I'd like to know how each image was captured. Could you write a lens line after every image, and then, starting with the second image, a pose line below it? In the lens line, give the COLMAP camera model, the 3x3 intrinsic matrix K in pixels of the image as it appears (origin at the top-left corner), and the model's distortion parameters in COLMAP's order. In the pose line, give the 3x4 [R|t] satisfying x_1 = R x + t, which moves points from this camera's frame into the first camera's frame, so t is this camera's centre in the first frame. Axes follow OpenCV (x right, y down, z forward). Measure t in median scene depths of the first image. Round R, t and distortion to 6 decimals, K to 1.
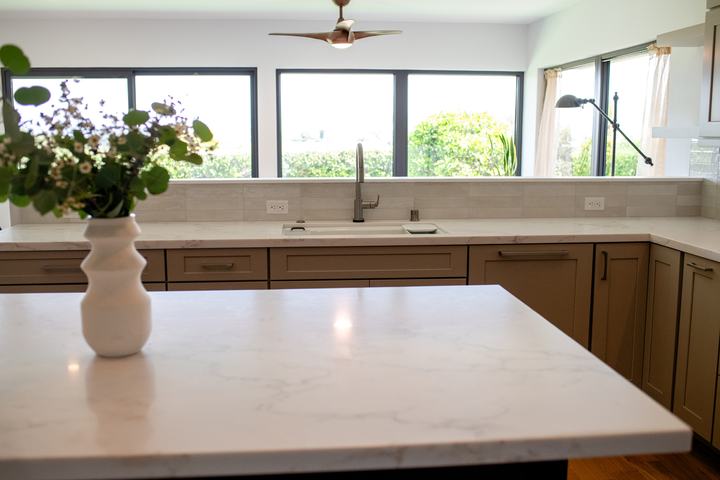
lens RADIAL K [[714.3, 0, 358.8], [0, 714.3, 237.4], [0, 0, 1]] dist [-0.082351, 0.020193]
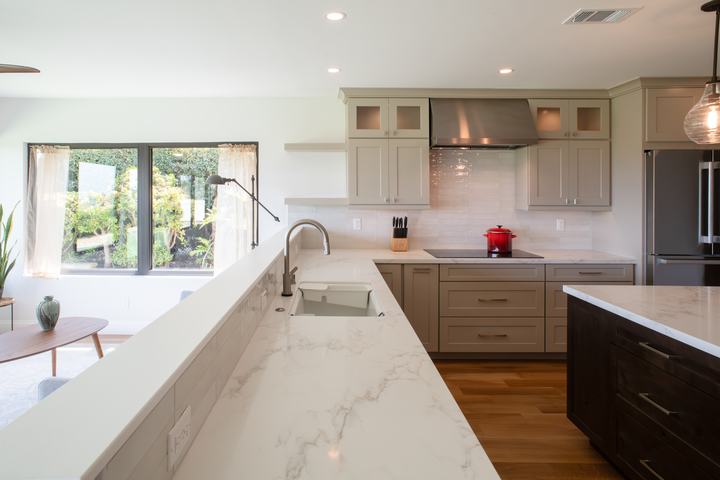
lens RADIAL K [[432.6, 0, 320.6], [0, 432.6, 192.8], [0, 0, 1]] dist [-0.061202, 0.047053]
pose [[0.116673, 0.002871, 0.993166, -0.605222], [0.140860, 0.989839, -0.019409, -0.147994], [-0.983131, 0.142162, 0.115083, 0.854191]]
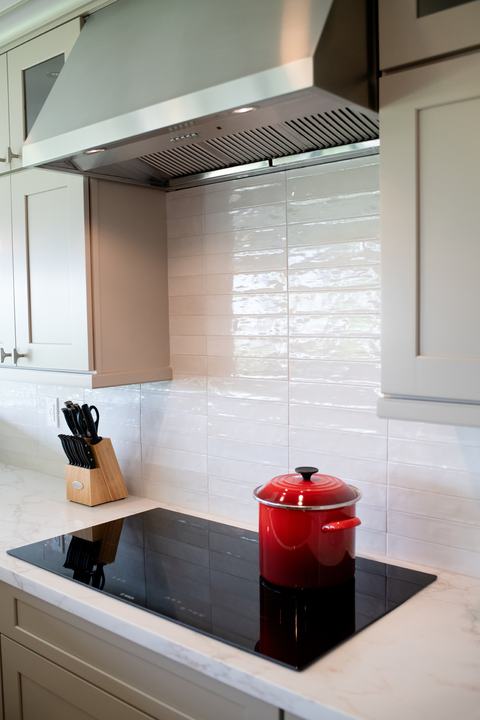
lens RADIAL K [[702.2, 0, 240.0], [0, 702.2, 360.0], [0, 0, 1]] dist [-0.070125, 0.006917]
pose [[0.725978, -0.056106, 0.685425, 0.193321], [0.113777, 0.992731, -0.039247, -0.079283], [-0.678241, 0.106479, 0.727084, 0.270004]]
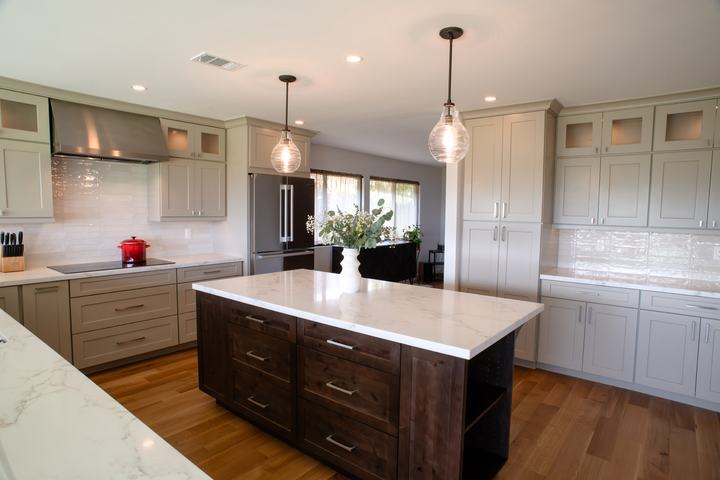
lens RADIAL K [[410.1, 0, 362.2], [0, 410.1, 237.8], [0, 0, 1]] dist [-0.103331, 0.070515]
pose [[-0.721154, -0.057885, 0.690352, -0.638780], [0.087279, 0.980972, 0.173427, -0.150251], [-0.687255, 0.185321, -0.702379, 0.871995]]
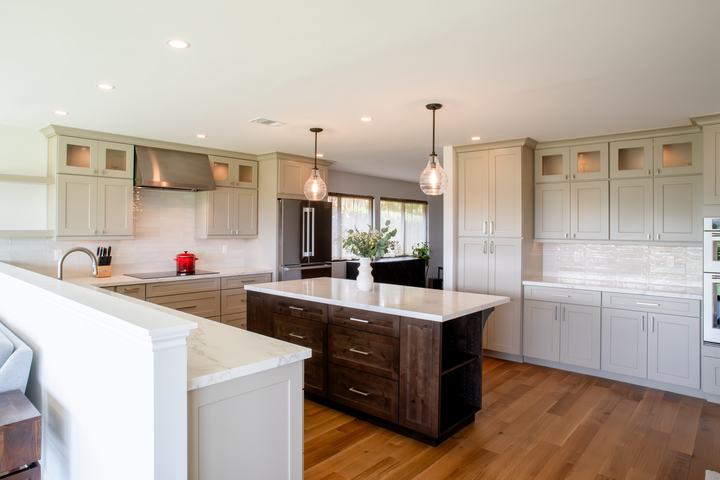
lens RADIAL K [[444.8, 0, 338.6], [0, 444.8, 223.1], [0, 0, 1]] dist [-0.067781, 0.001788]
pose [[-0.665394, 0.003462, 0.746485, -0.863507], [0.102751, 0.990896, 0.086994, -0.185891], [-0.739387, 0.134588, -0.659691, 1.104583]]
